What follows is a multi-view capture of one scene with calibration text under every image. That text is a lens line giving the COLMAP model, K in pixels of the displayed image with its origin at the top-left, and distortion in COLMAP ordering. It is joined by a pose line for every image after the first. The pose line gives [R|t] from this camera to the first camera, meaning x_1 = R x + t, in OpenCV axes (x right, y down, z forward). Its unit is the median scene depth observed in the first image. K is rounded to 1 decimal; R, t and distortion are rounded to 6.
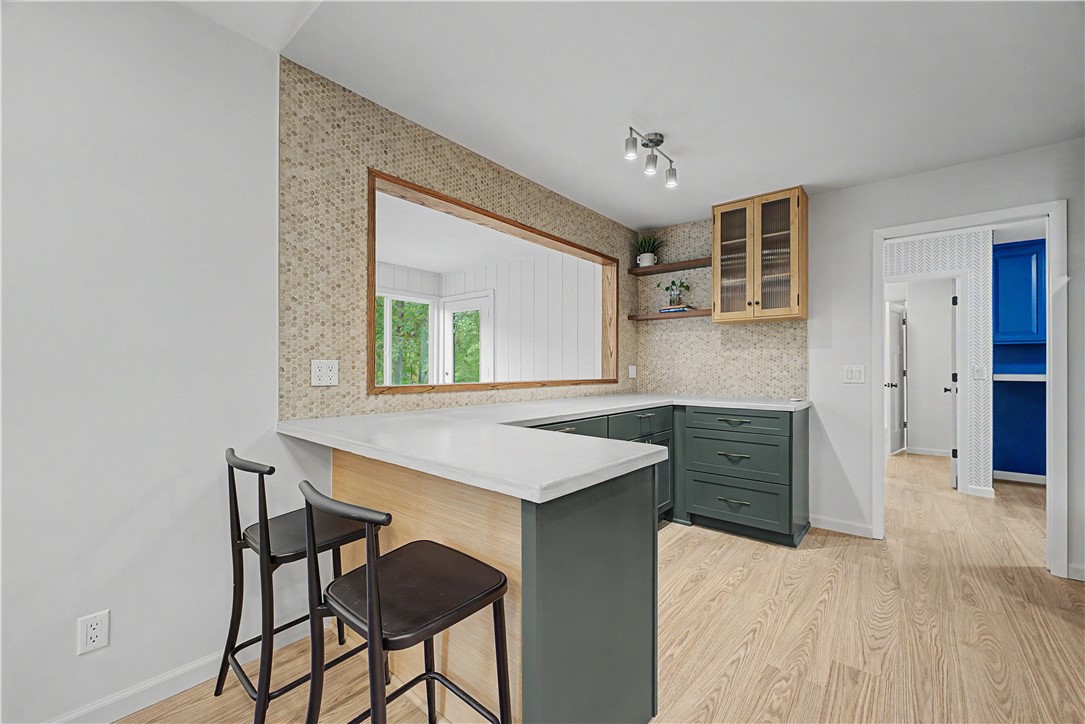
lens RADIAL K [[434.4, 0, 542.9], [0, 434.4, 365.3], [0, 0, 1]] dist [-0.001288, 0.000046]
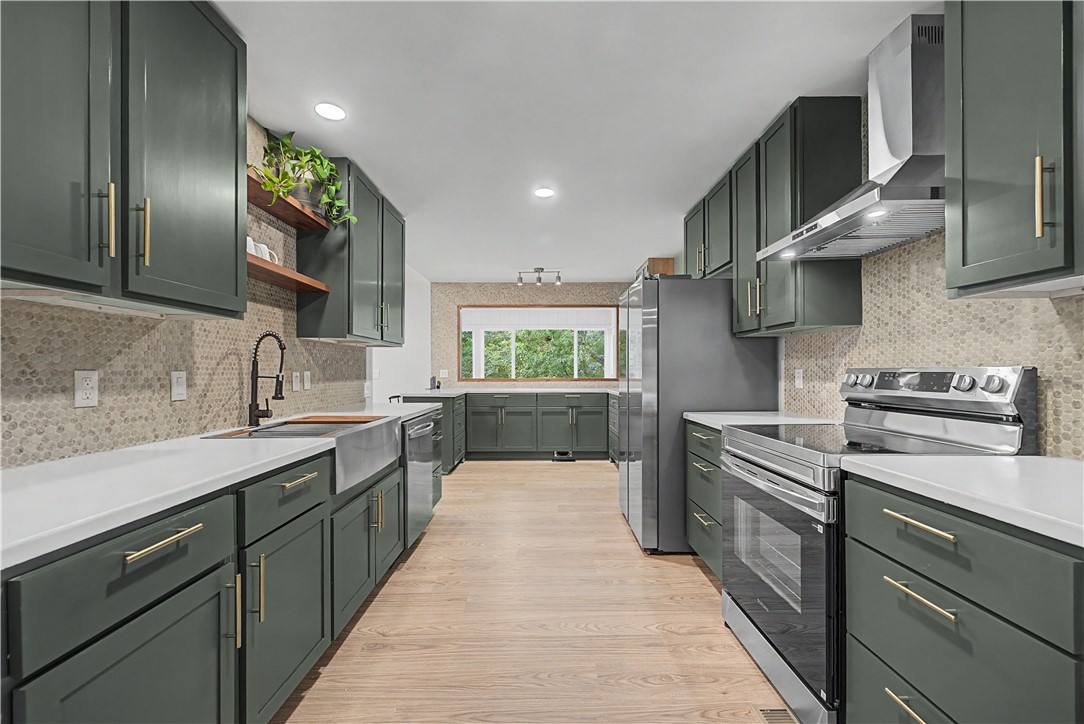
lens RADIAL K [[448.2, 0, 542.3], [0, 448.2, 372.0], [0, 0, 1]] dist [-0.000633, 0.000079]
pose [[0.647433, -0.005398, -0.762103, 1.852236], [0.007808, 0.999969, -0.000449, 0.008336], [0.762082, -0.005660, 0.647456, -0.443421]]
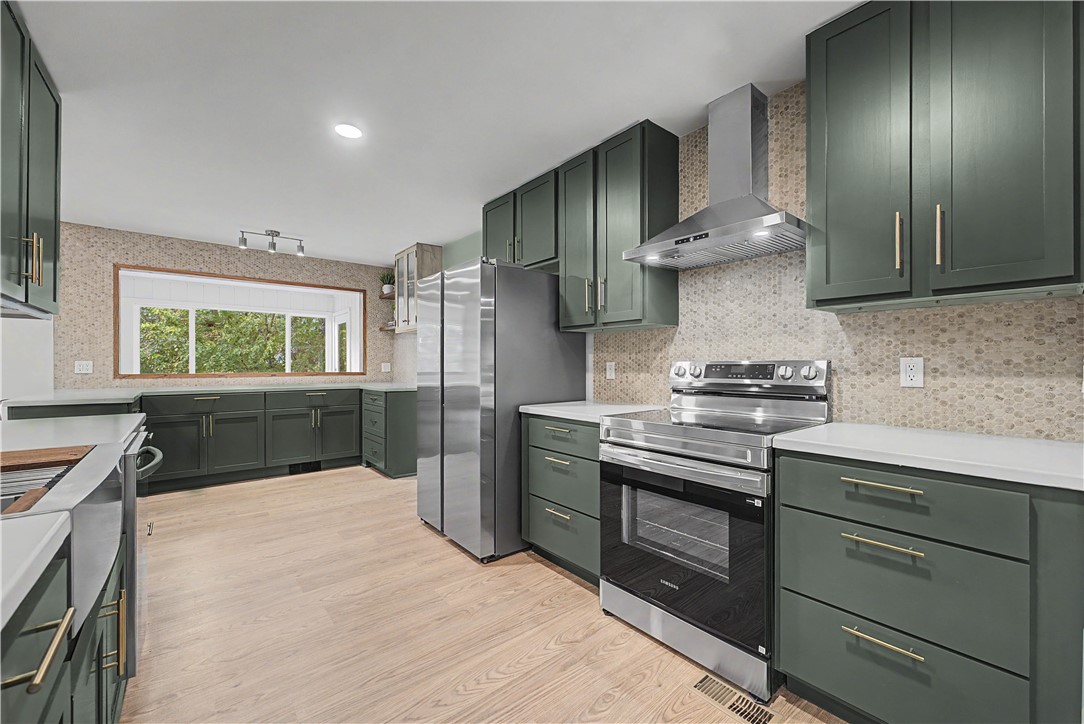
lens RADIAL K [[434.0, 0, 542.4], [0, 434.0, 365.3], [0, 0, 1]] dist [-0.001288, 0.000046]
pose [[0.983448, -0.004587, -0.181134, 1.490299], [0.005228, 0.999982, 0.003063, 0.009804], [0.181117, -0.003959, 0.983454, -0.468930]]
